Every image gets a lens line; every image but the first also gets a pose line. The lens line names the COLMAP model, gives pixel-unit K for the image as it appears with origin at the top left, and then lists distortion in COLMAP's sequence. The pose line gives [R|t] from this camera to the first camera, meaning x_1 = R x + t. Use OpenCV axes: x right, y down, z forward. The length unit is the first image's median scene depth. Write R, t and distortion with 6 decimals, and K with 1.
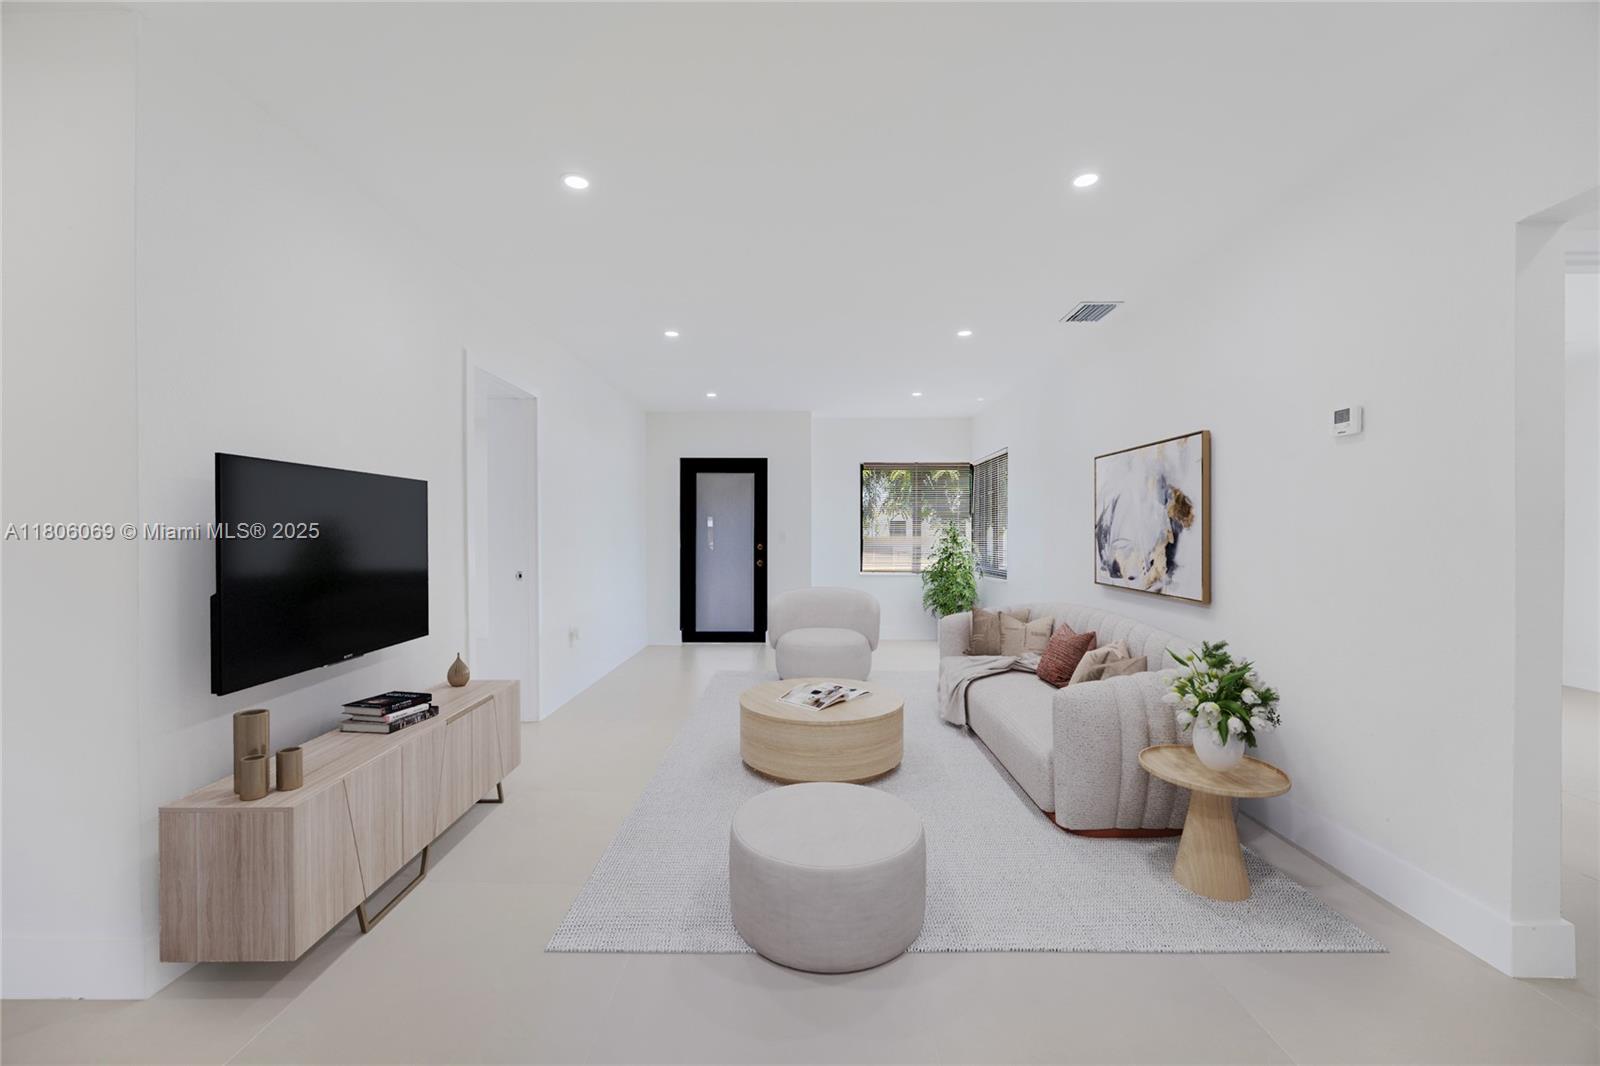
lens RADIAL K [[648.1, 0, 800.0], [0, 648.1, 533.0], [0, 0, 1]] dist [-0.001641, -0.000316]
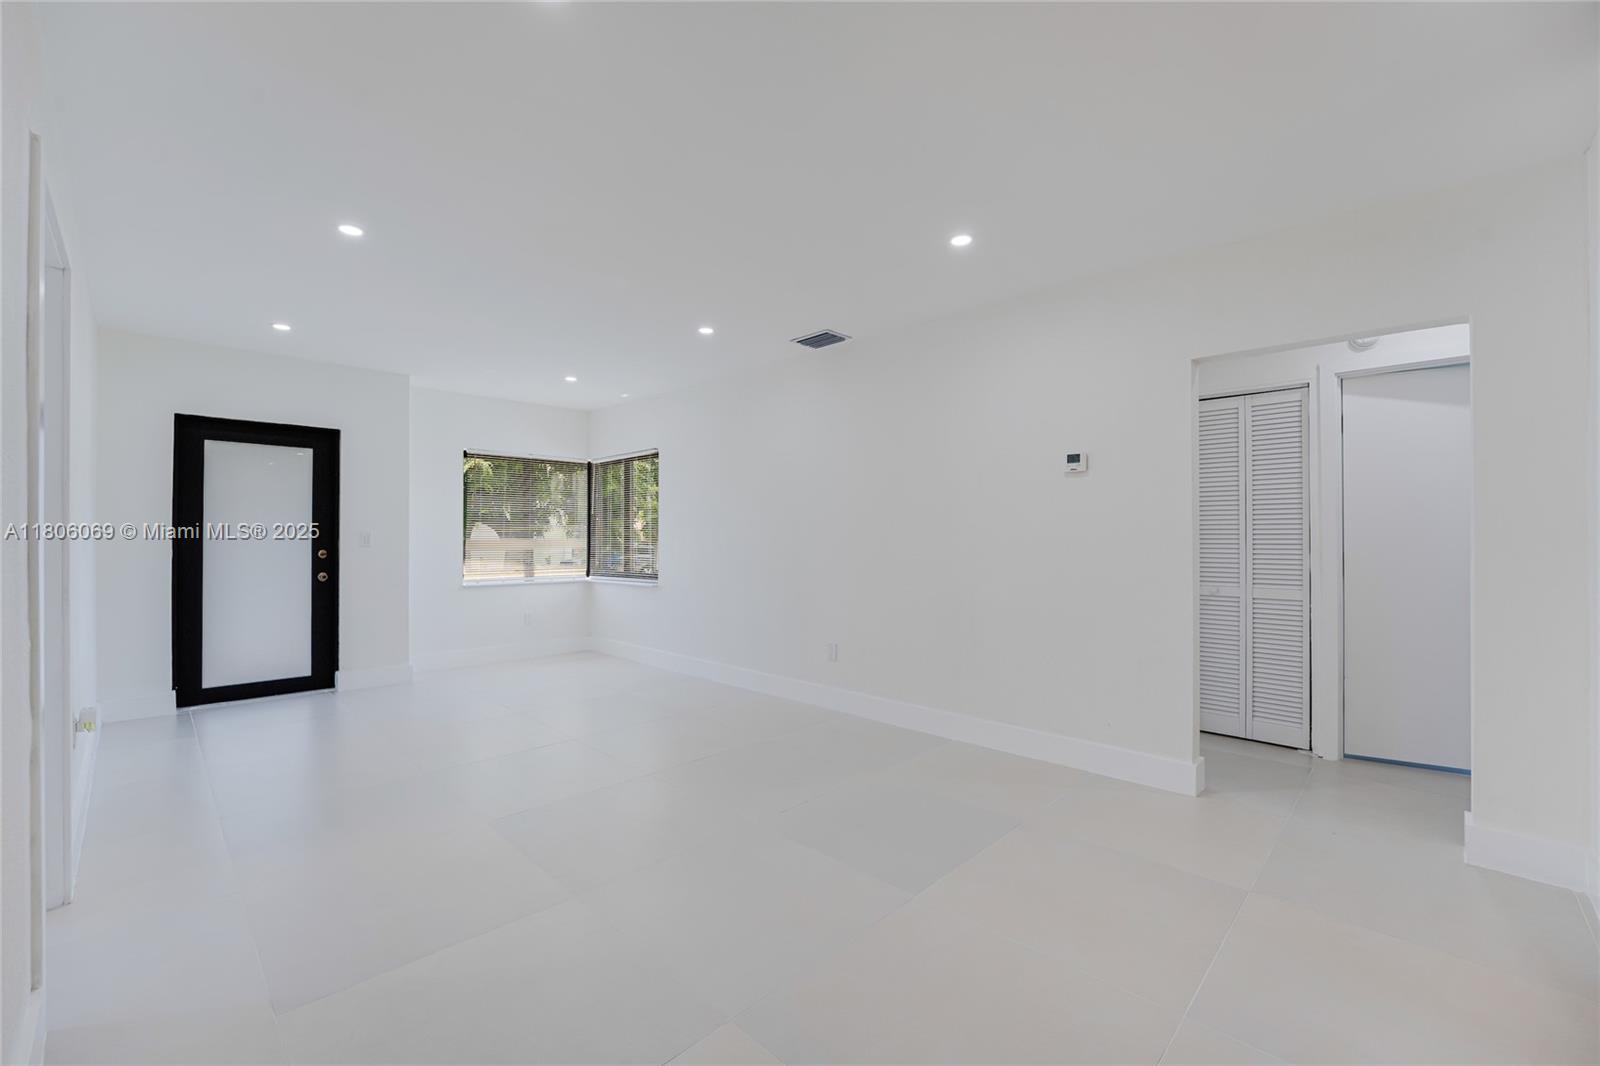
lens RADIAL K [[665.0, 0, 789.3], [0, 665.0, 534.5], [0, 0, 1]] dist [-0.000073, -0.000040]
pose [[0.699439, 0.005182, 0.714674, -0.226546], [-0.004559, 0.999986, -0.002789, -0.000173], [-0.714678, -0.001308, 0.699453, 0.131185]]
